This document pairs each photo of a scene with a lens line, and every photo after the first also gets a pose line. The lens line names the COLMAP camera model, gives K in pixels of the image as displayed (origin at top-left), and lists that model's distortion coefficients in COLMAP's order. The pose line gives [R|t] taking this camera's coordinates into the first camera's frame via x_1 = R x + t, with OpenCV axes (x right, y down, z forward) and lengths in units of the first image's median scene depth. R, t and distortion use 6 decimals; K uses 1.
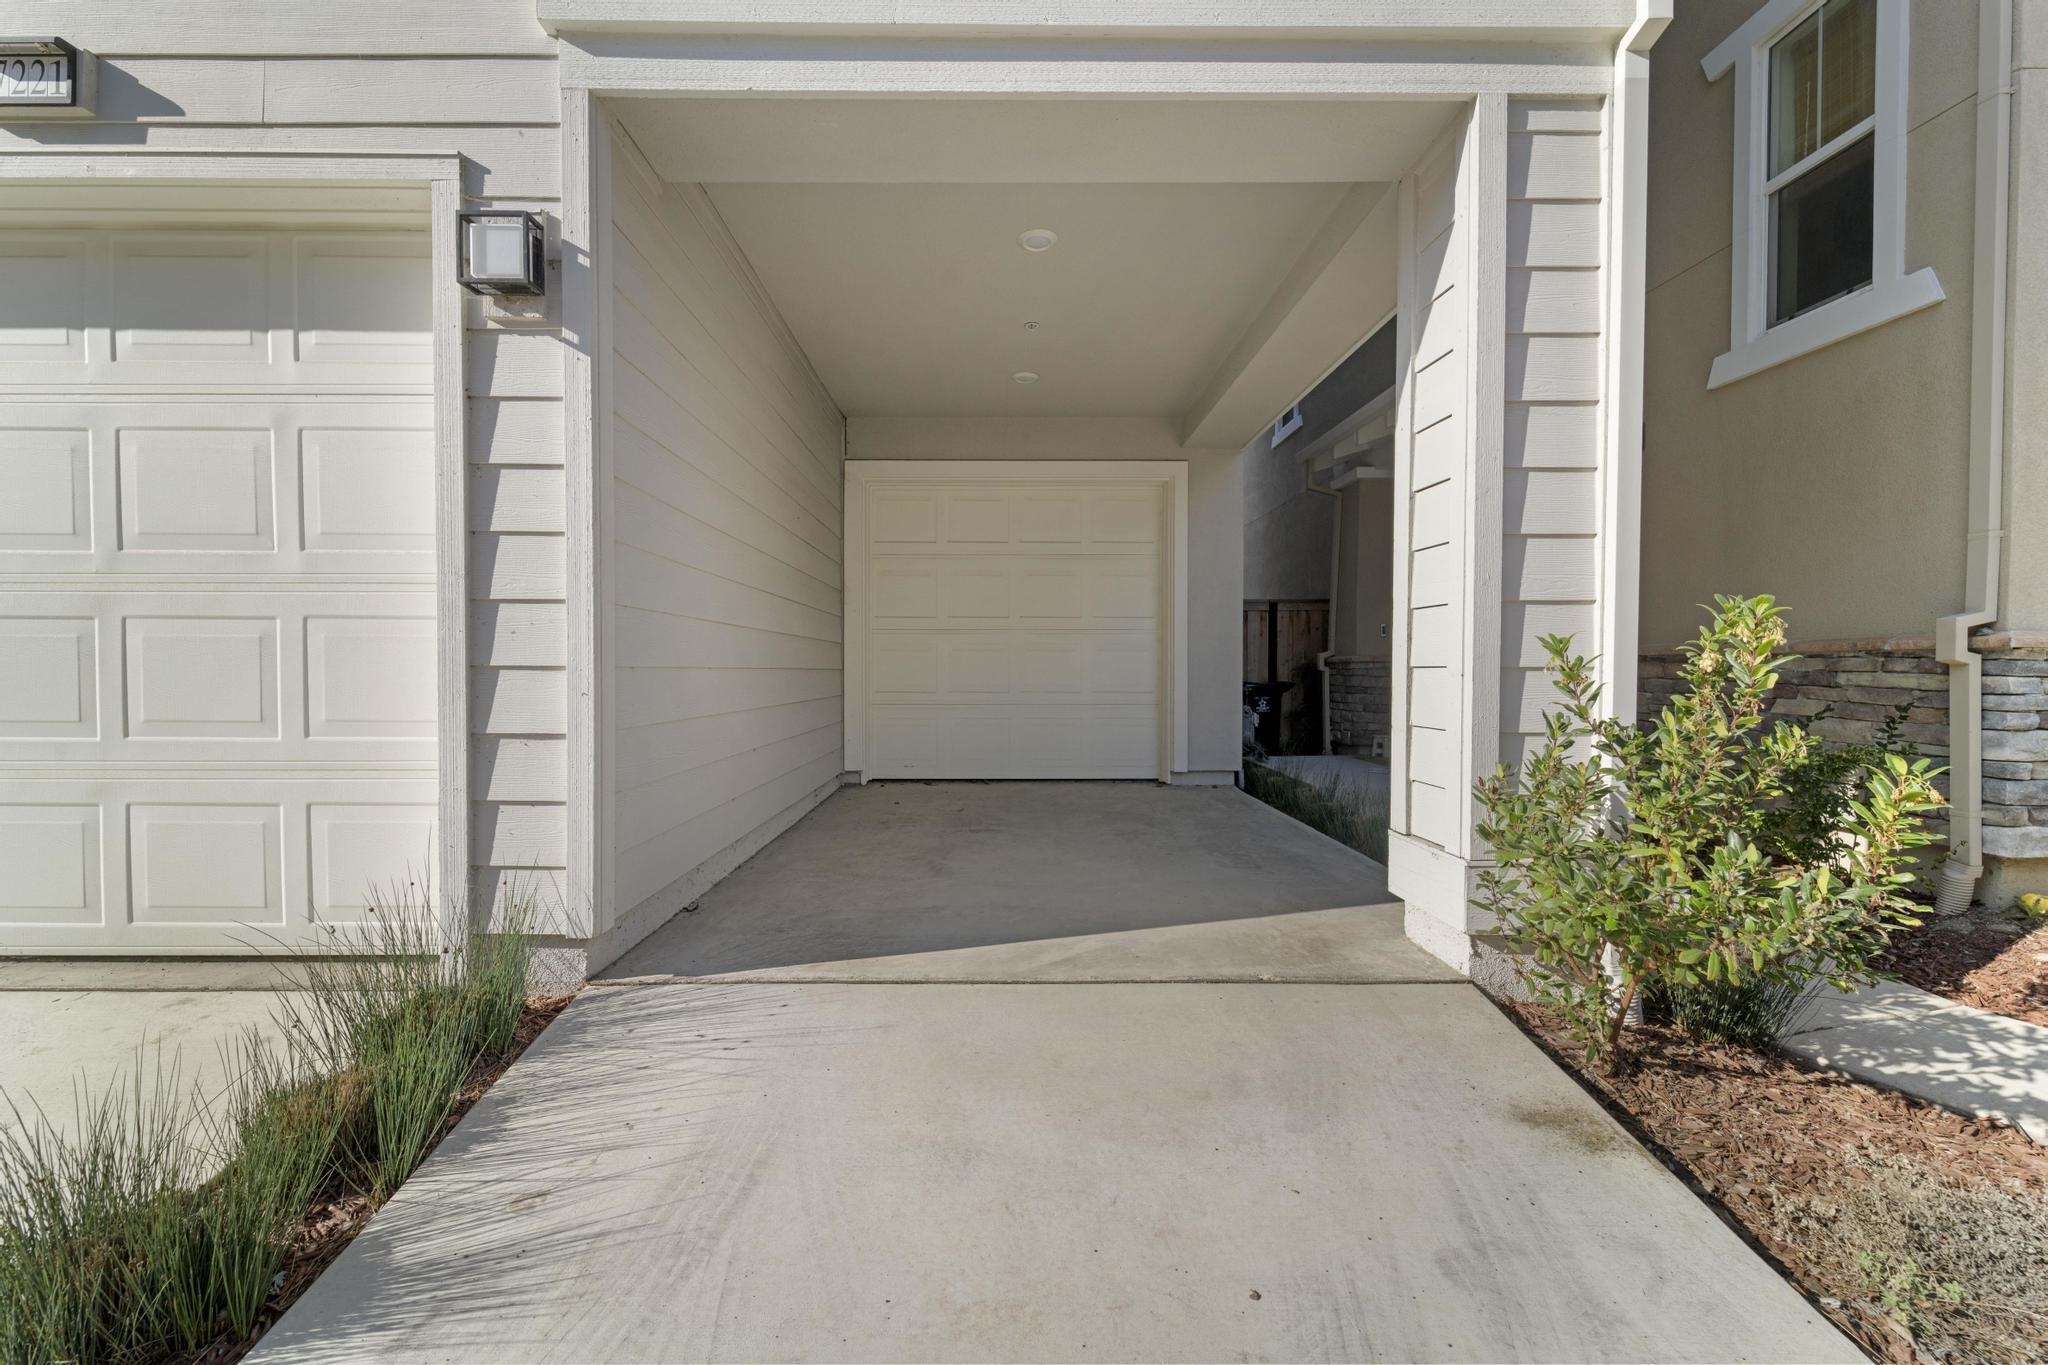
lens RADIAL K [[821.8, 0, 1008.5], [0, 821.8, 683.6], [0, 0, 1]] dist [0.000817, -0.001643]
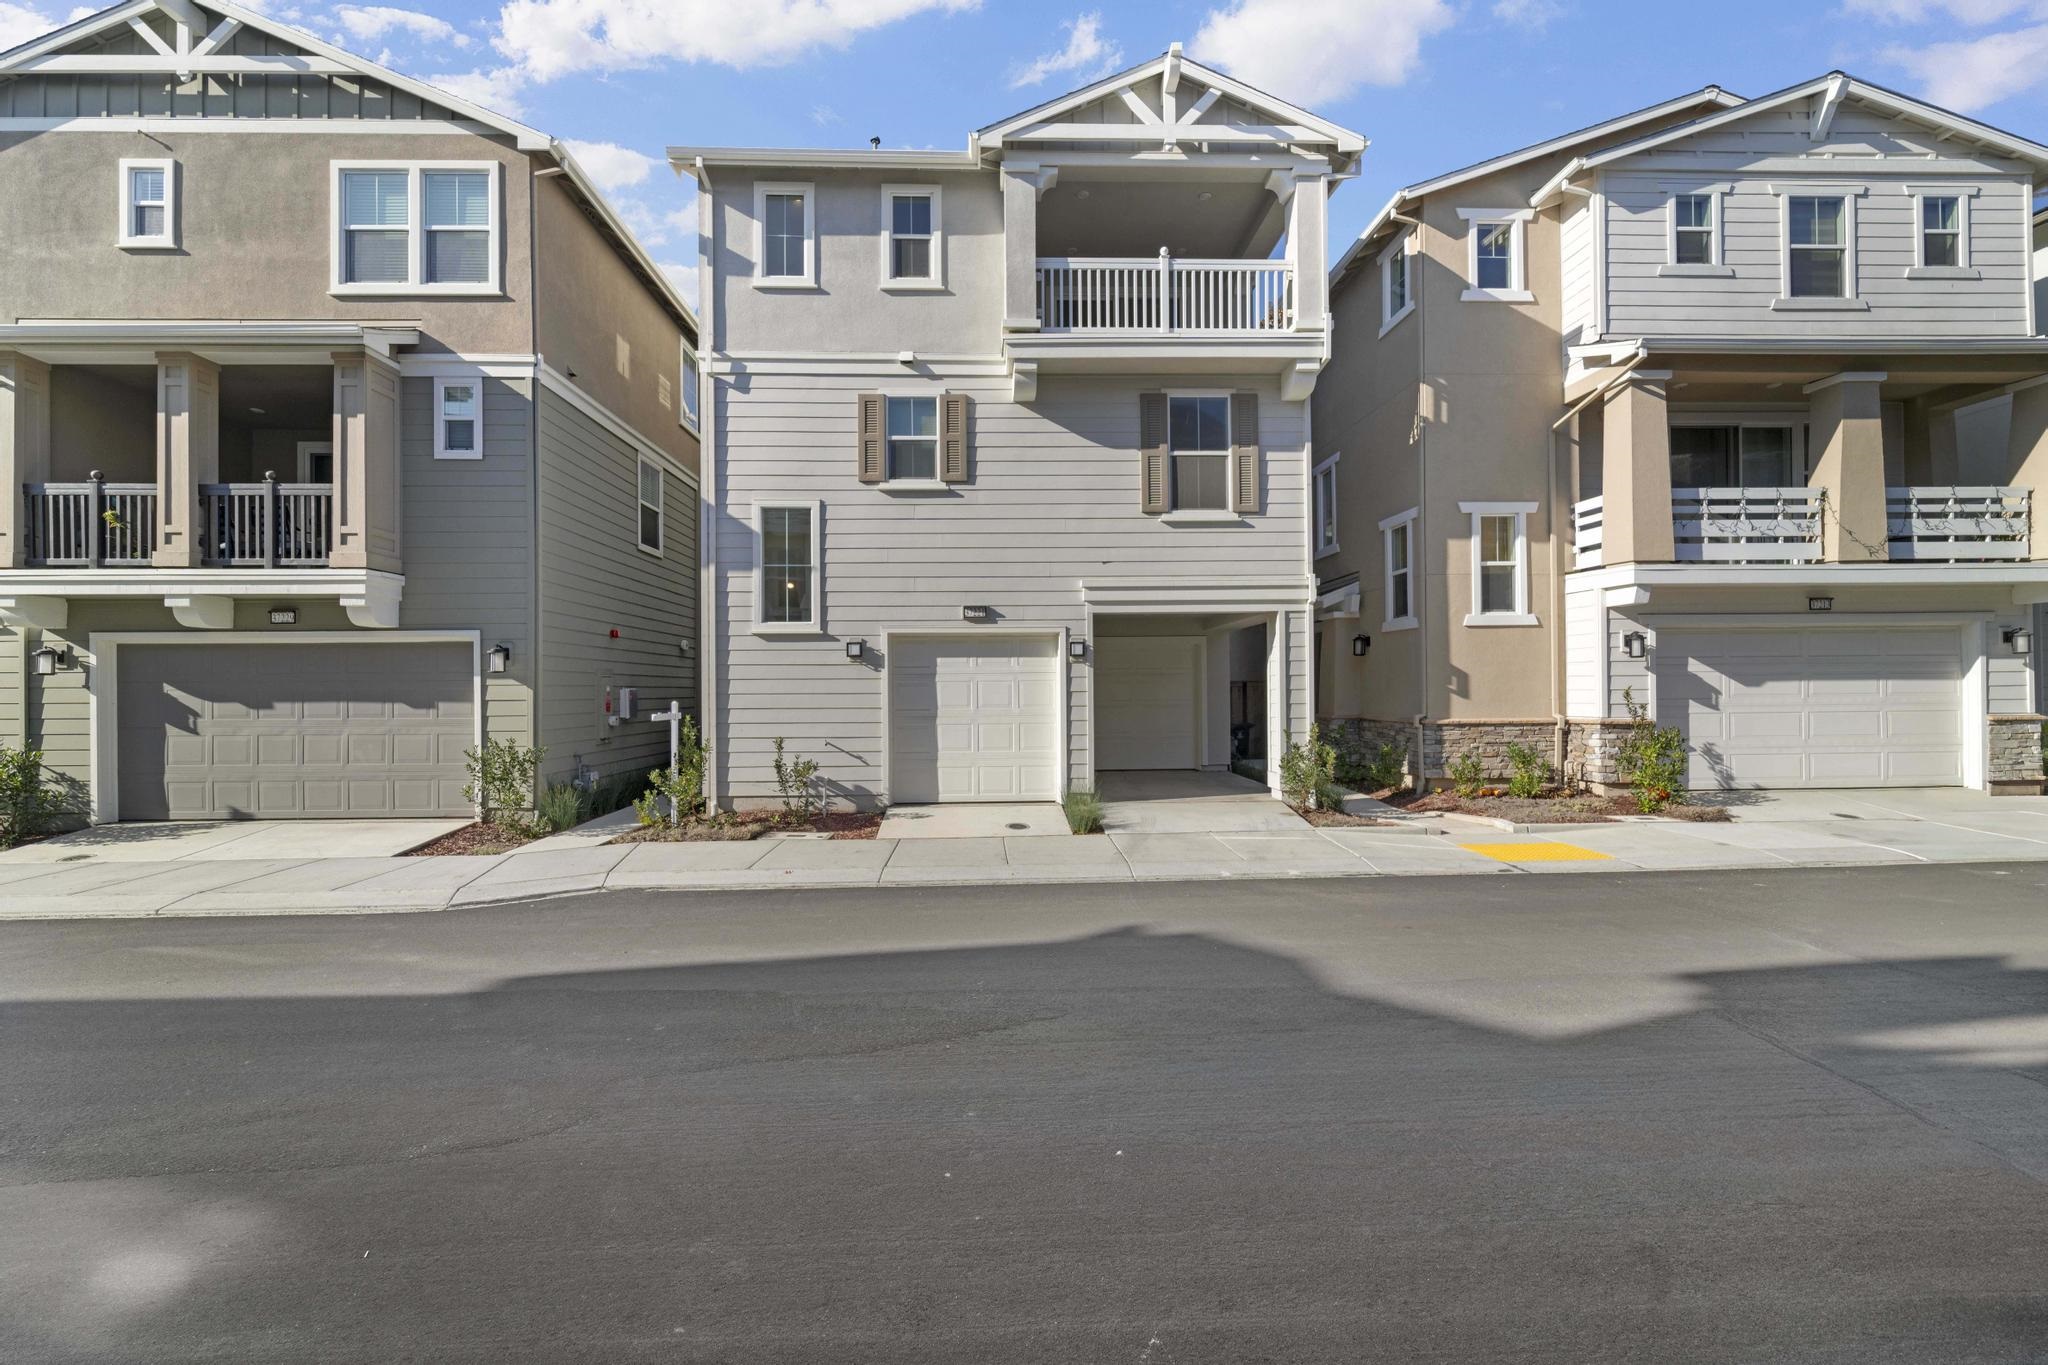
lens RADIAL K [[821.8, 0, 1029.3], [0, 821.8, 683.4], [0, 0, 1]] dist [0.000817, -0.001643]
pose [[0.999146, -0.008395, 0.040452, -1.024706], [0.009477, 0.999600, -0.026648, -0.184173], [-0.040212, 0.027009, 0.998826, -3.546874]]
